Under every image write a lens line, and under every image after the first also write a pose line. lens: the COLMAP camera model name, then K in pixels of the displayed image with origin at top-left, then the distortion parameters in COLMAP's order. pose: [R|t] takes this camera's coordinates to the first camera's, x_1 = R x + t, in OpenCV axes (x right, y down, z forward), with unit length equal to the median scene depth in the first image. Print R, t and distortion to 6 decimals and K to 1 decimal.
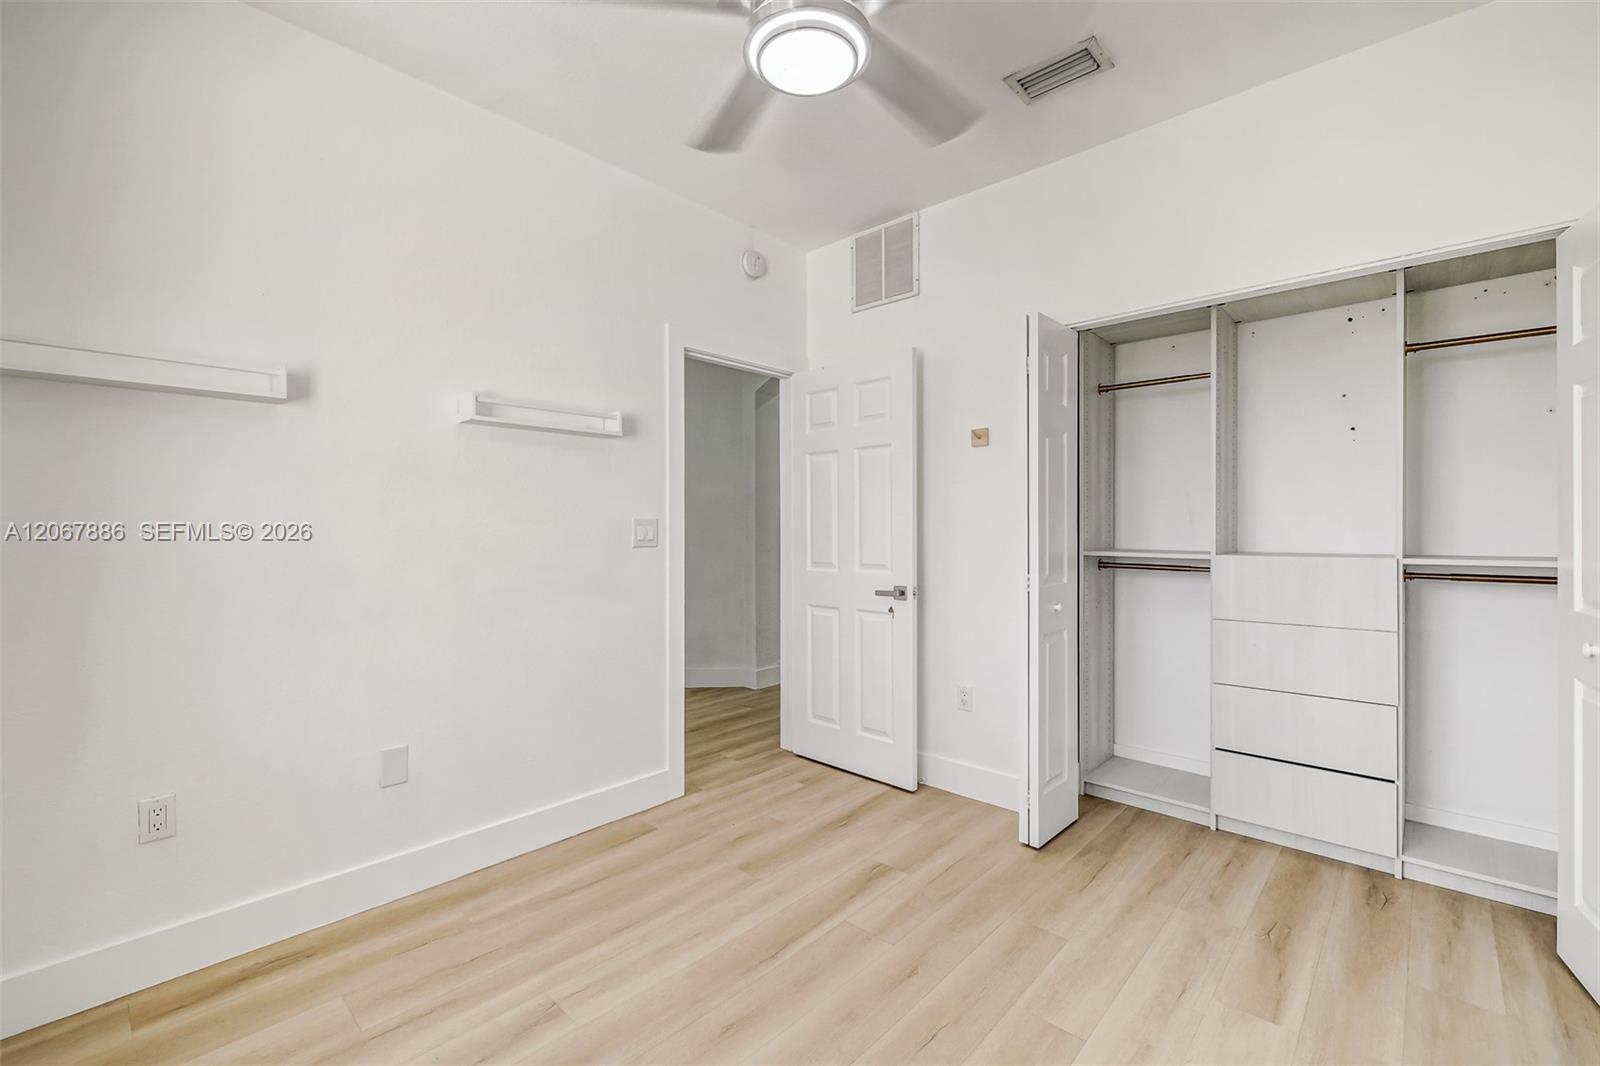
lens RADIAL K [[674.1, 0, 793.9], [0, 674.1, 534.1], [0, 0, 1]] dist [0.001682, 0.000519]
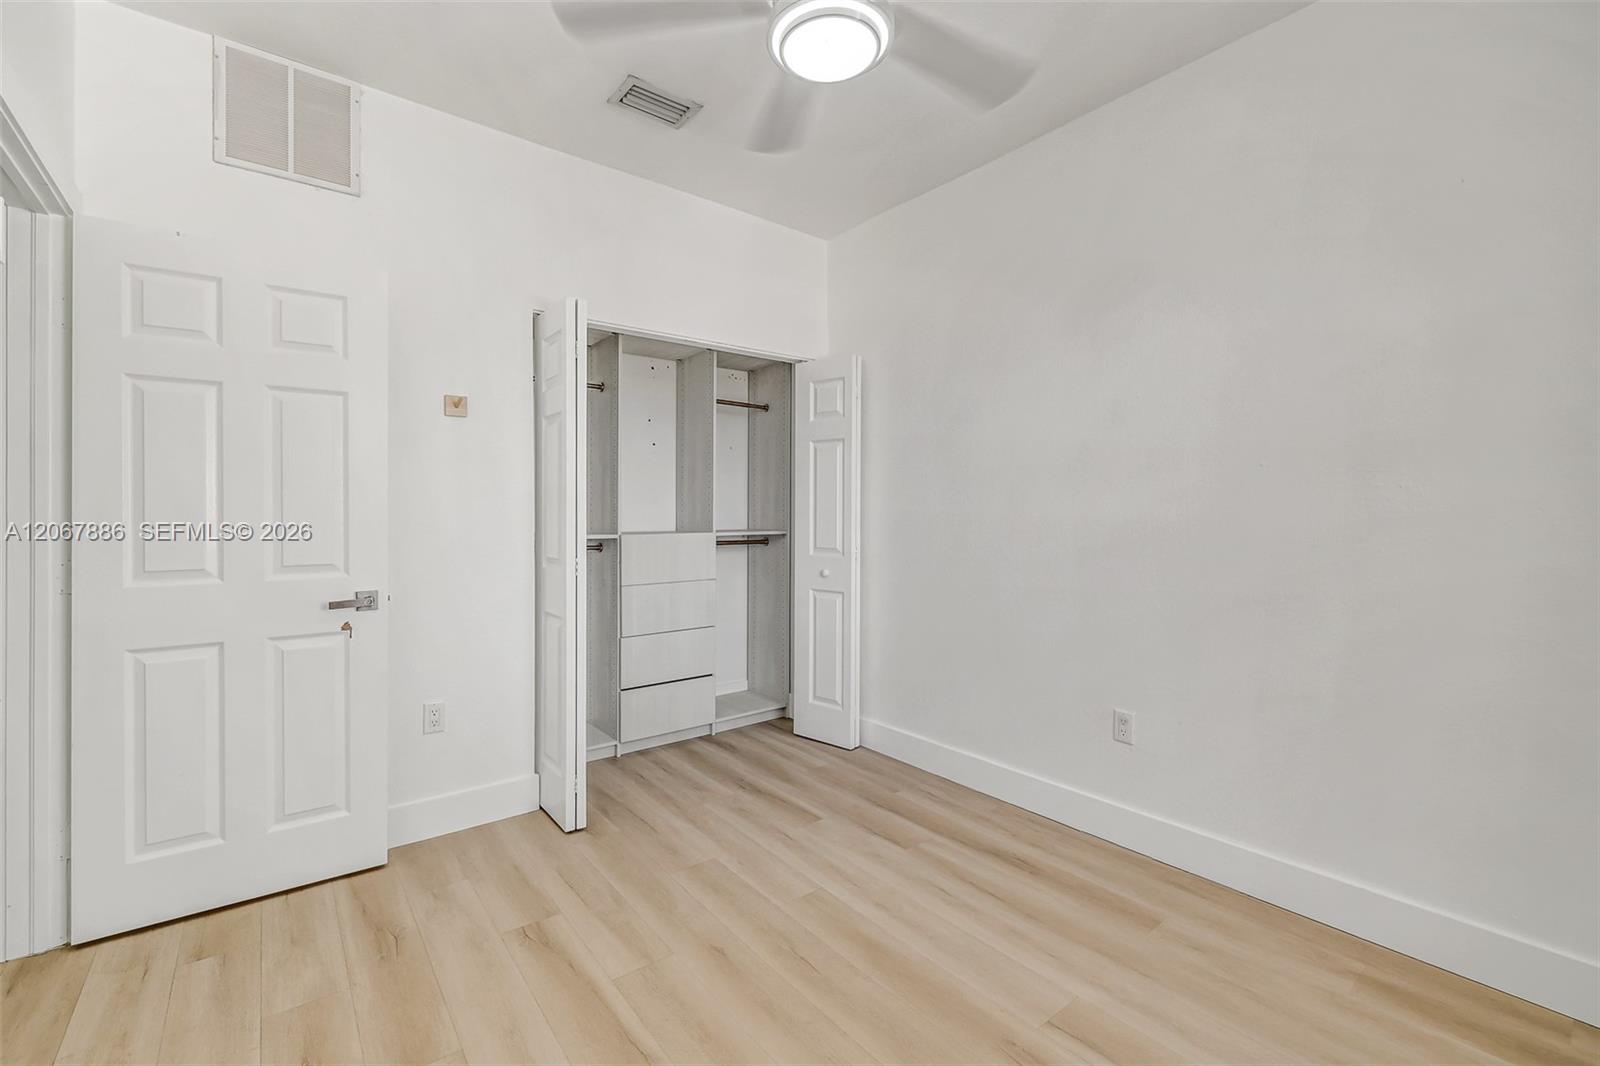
lens RADIAL K [[676.3, 0, 774.7], [0, 676.3, 511.9], [0, 0, 1]] dist [-0.002086, -0.000411]
pose [[0.171497, 0.003179, 0.985180, -0.560114], [0.001413, 0.999993, -0.003473, -0.006295], [-0.985184, 0.001987, 0.171491, 0.509627]]
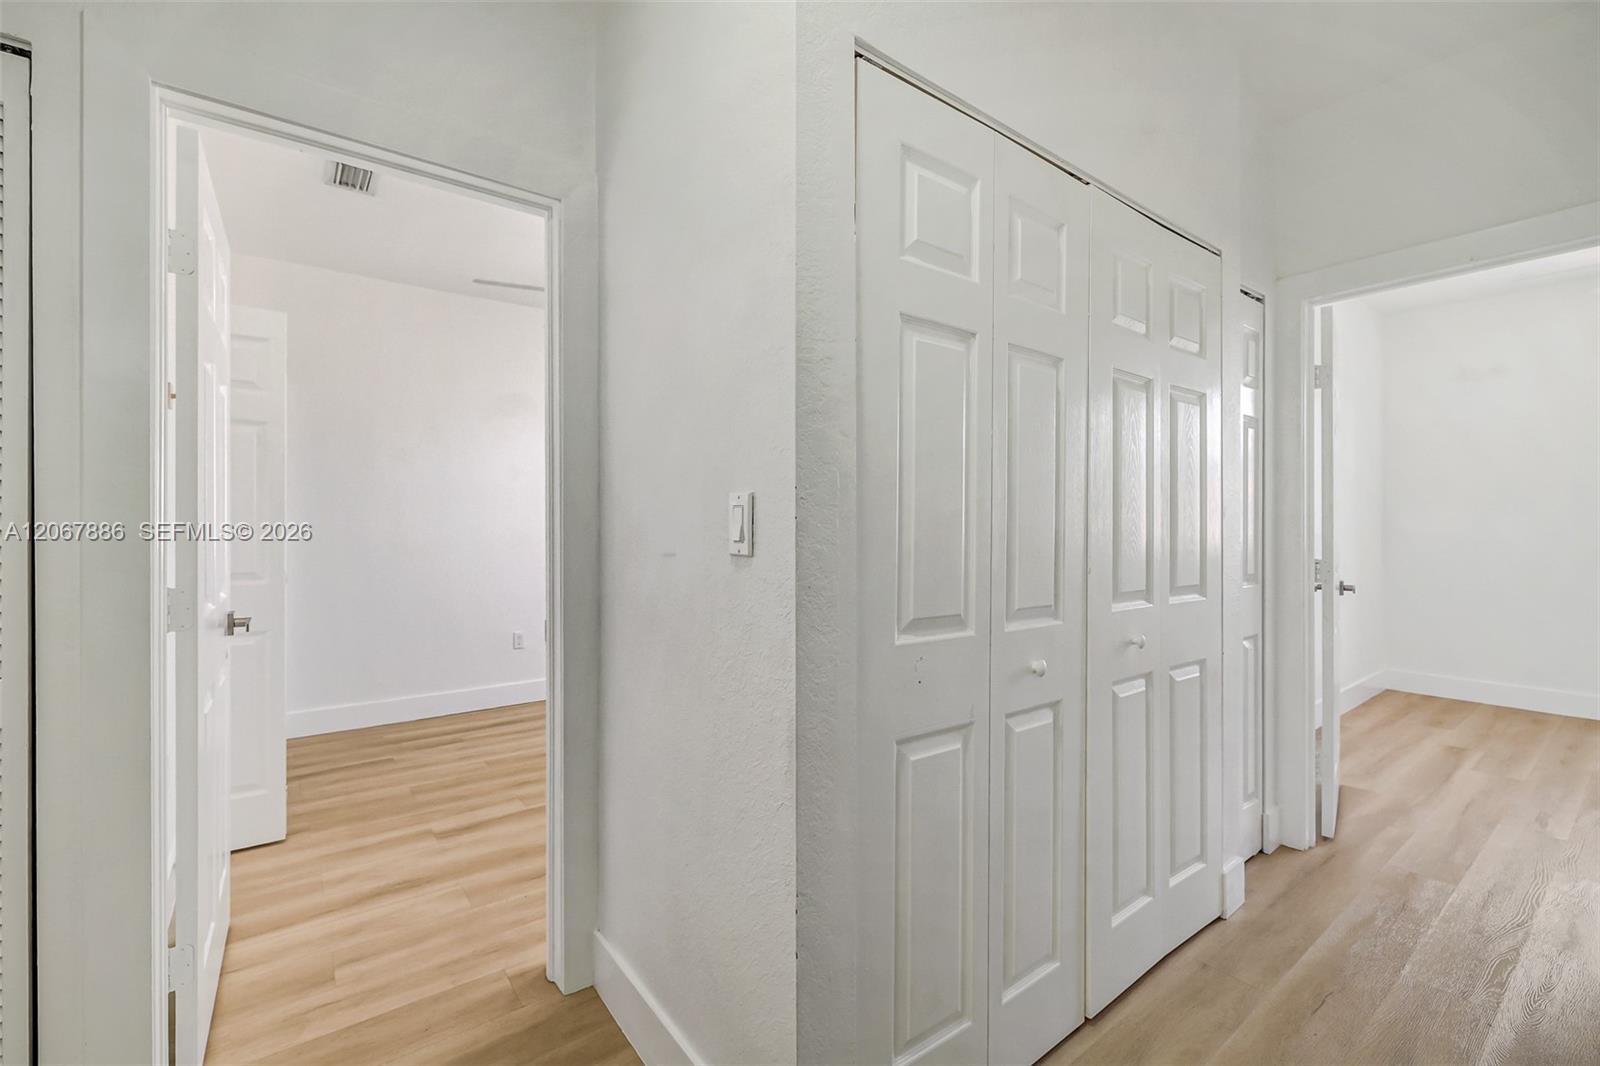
lens RADIAL K [[682.4, 0, 799.9], [0, 682.4, 524.9], [0, 0, 1]] dist [-0.000435, 0.000077]
pose [[-0.988113, -0.005944, 0.153614, -0.548117], [-0.006689, 0.999968, -0.004332, -0.008776], [-0.153583, -0.005308, -0.988122, 1.800946]]
